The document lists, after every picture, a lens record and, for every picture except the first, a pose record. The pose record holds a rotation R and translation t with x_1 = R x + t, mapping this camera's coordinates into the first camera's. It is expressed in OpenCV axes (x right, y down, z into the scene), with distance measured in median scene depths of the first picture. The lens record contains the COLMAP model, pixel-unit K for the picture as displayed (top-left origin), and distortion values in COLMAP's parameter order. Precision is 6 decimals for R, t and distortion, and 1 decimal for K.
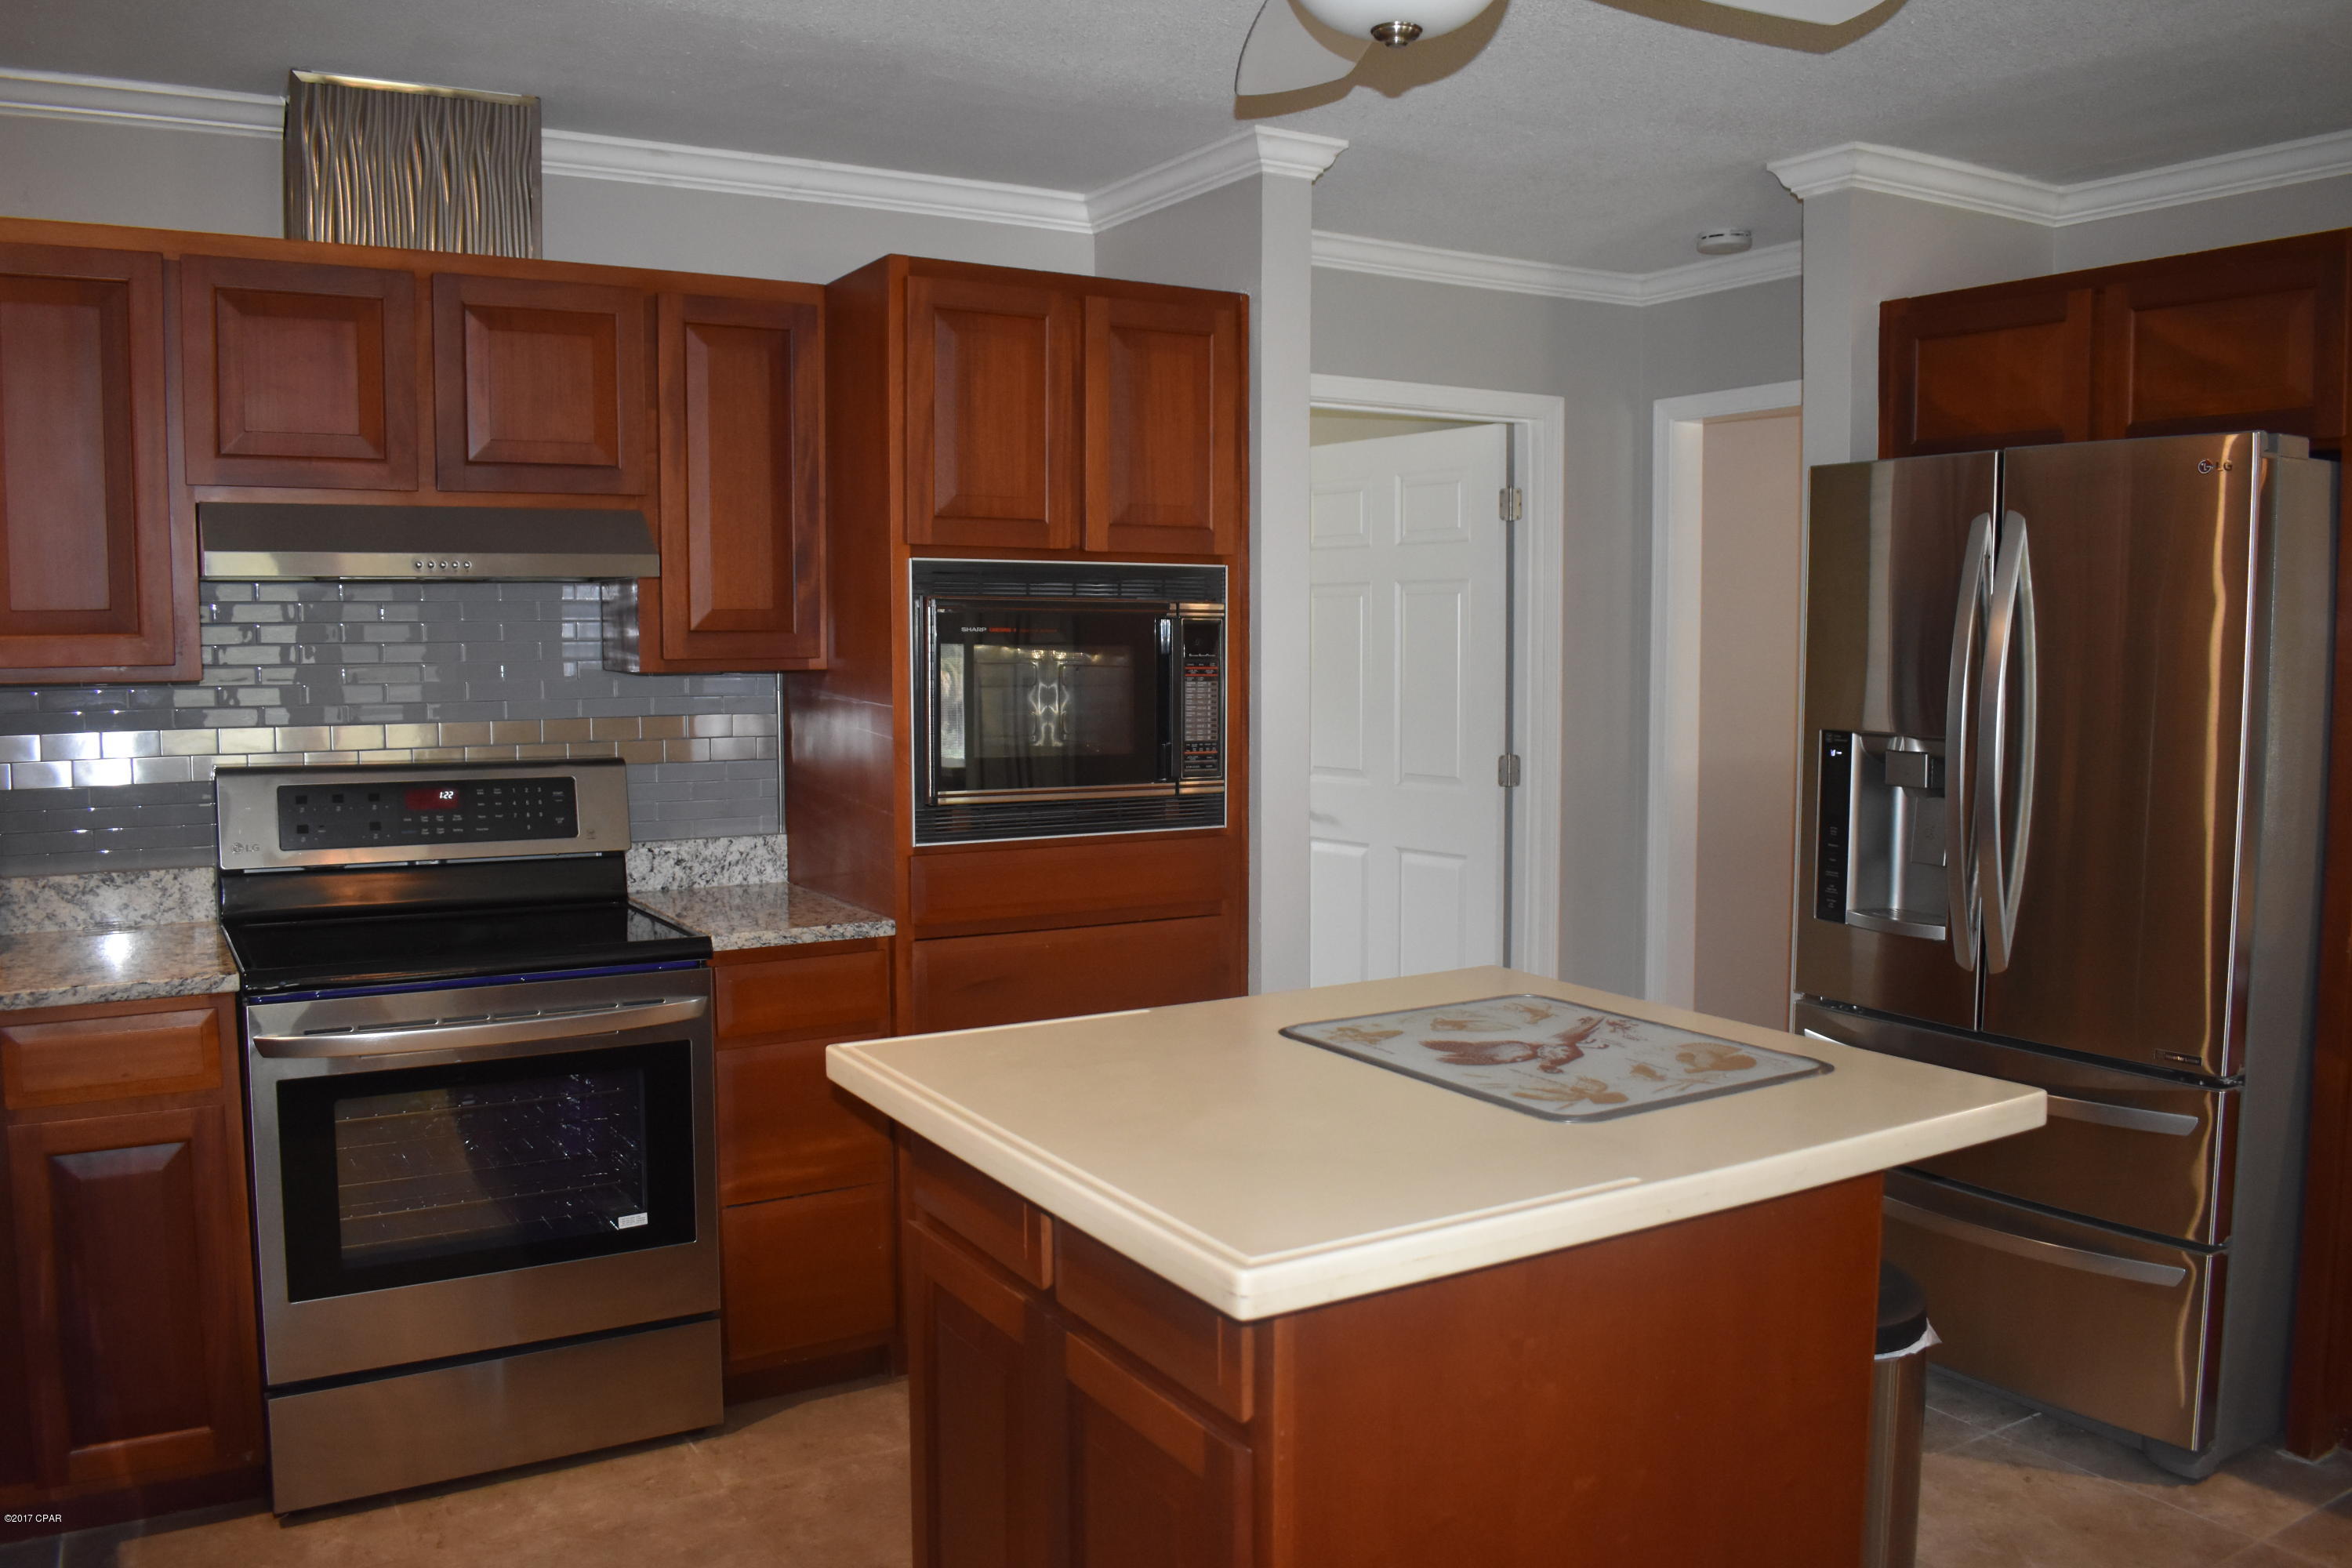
lens RADIAL K [[1840.3, 0, 1176.0], [0, 1840.3, 784.0], [0, 0, 1]] dist [-0.092540, 0.010116]
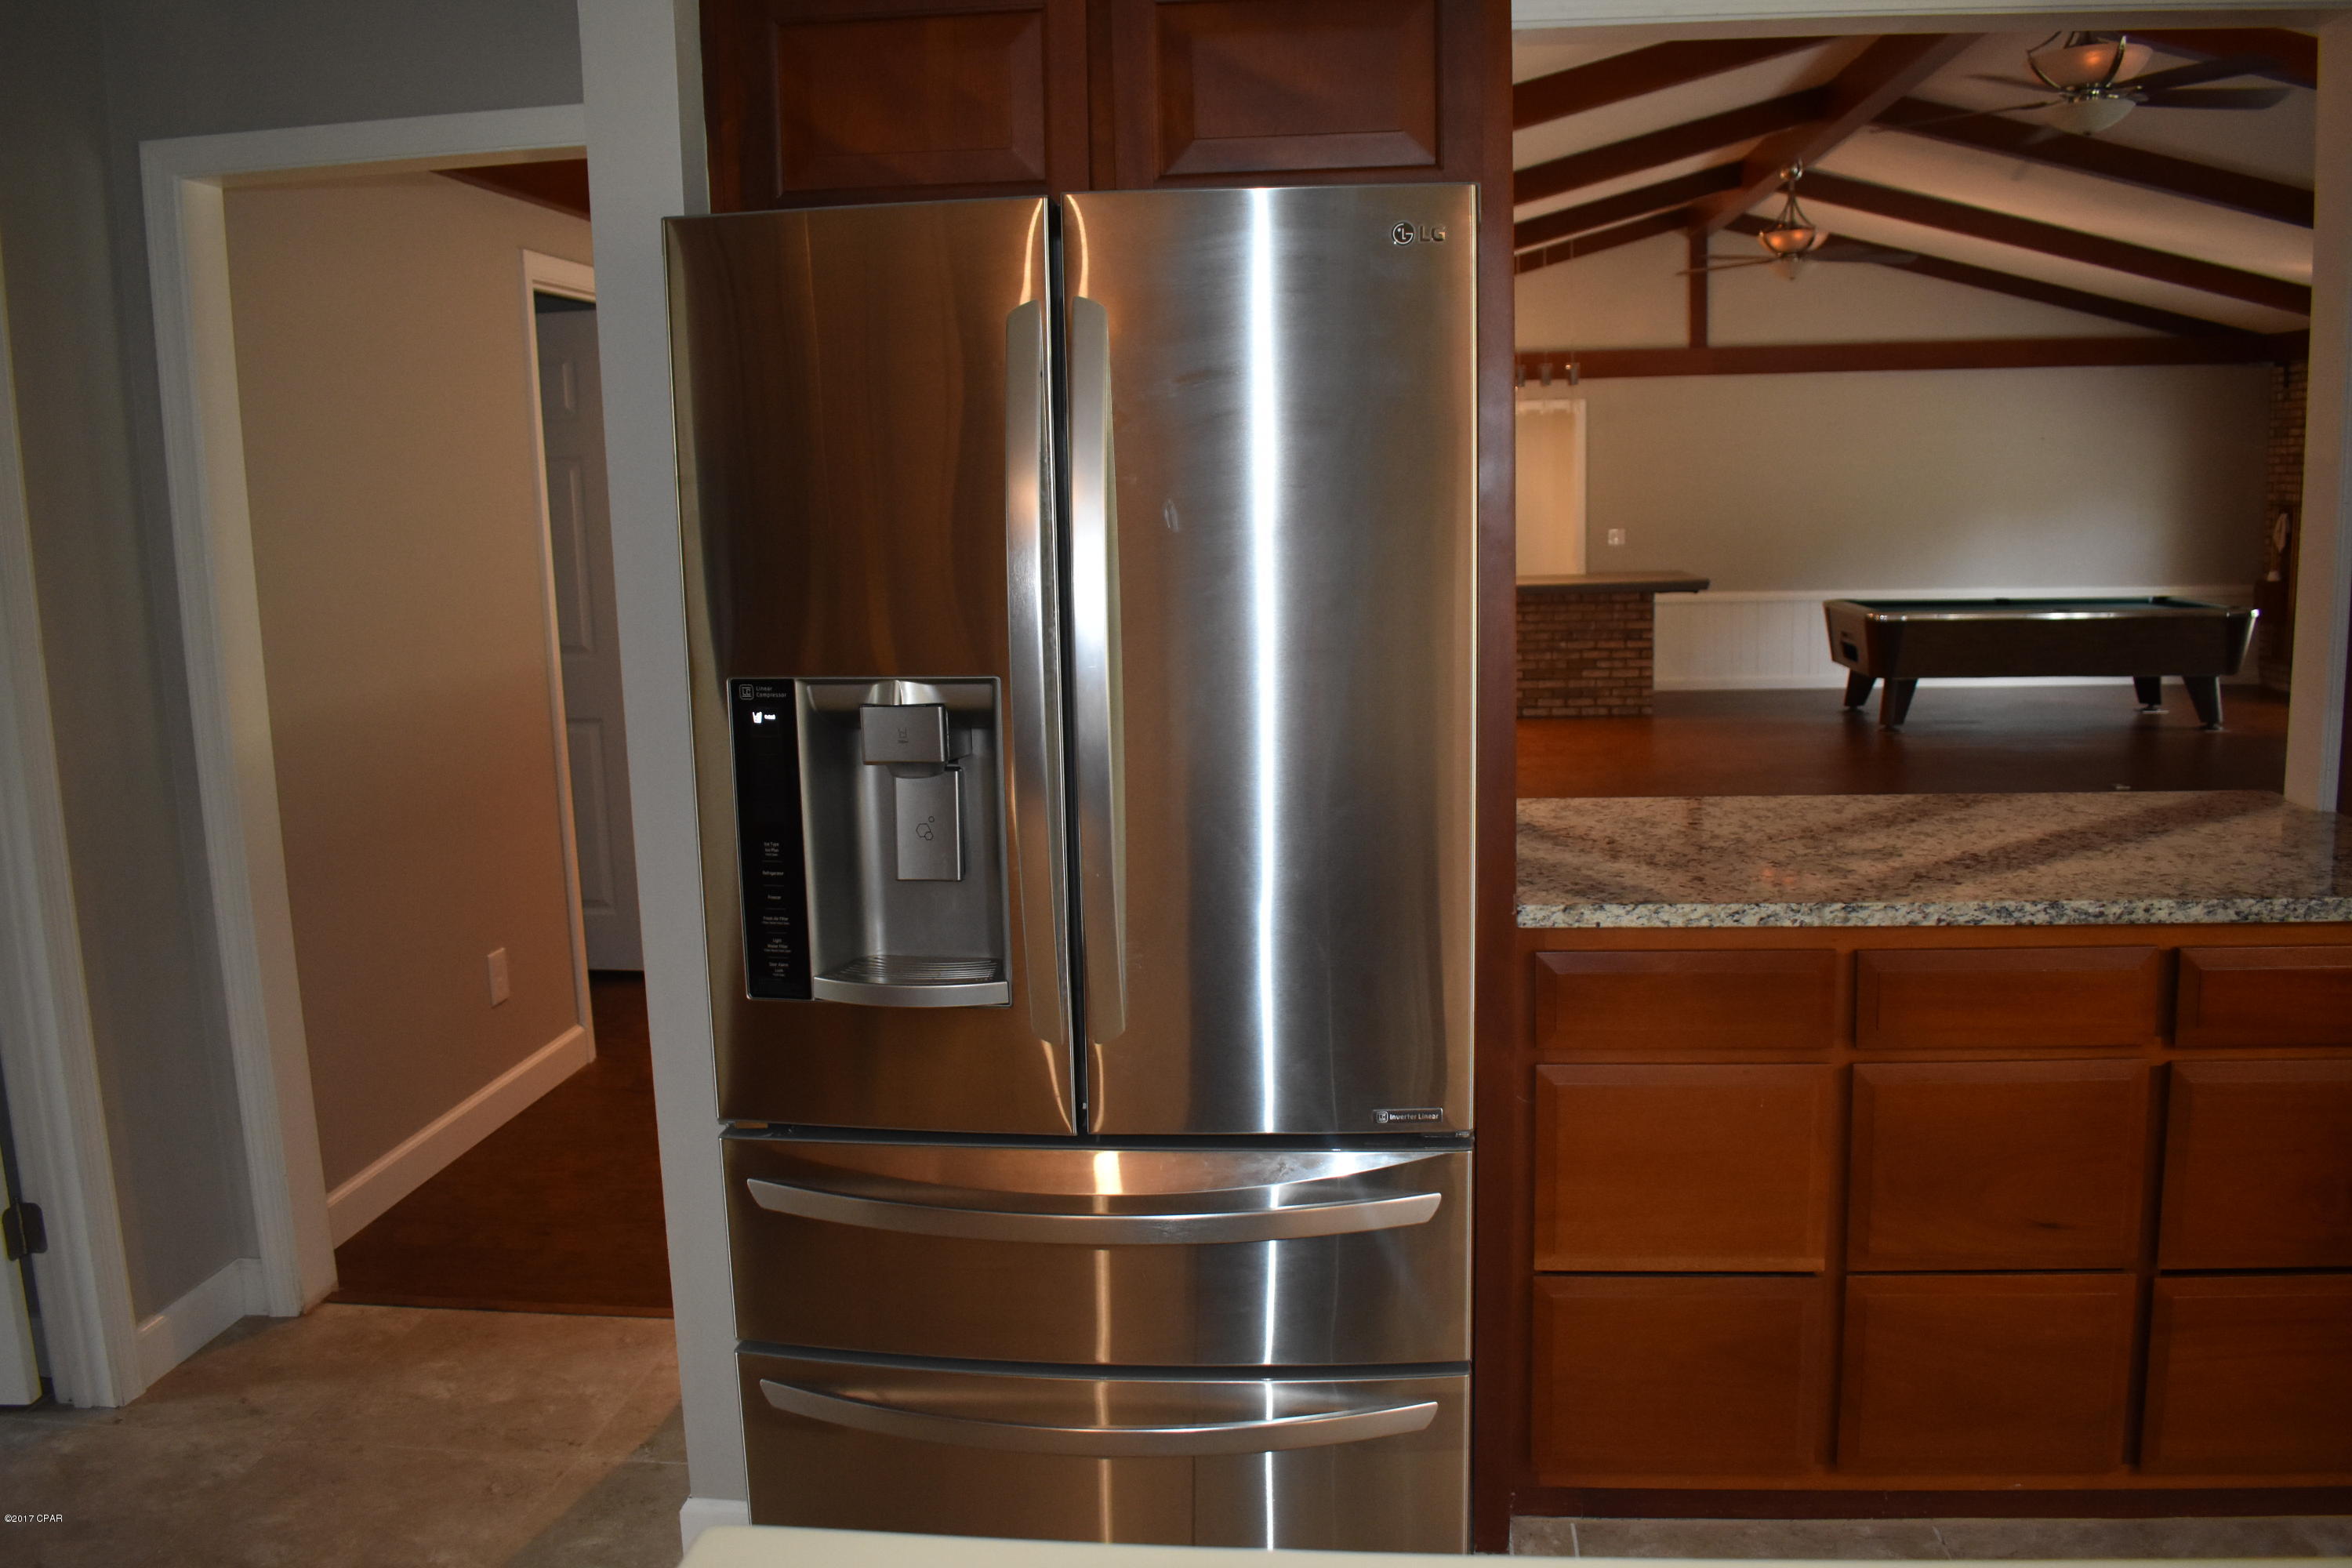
lens RADIAL K [[1898.3, 0, 1176.0], [0, 1898.3, 784.0], [0, 0, 1]] dist [-0.109223, 0.001565]
pose [[0.608729, -0.138384, 0.781217, -0.035347], [0.091340, 0.990347, 0.104256, -0.049821], [-0.788103, 0.007893, 0.615493, 0.554262]]
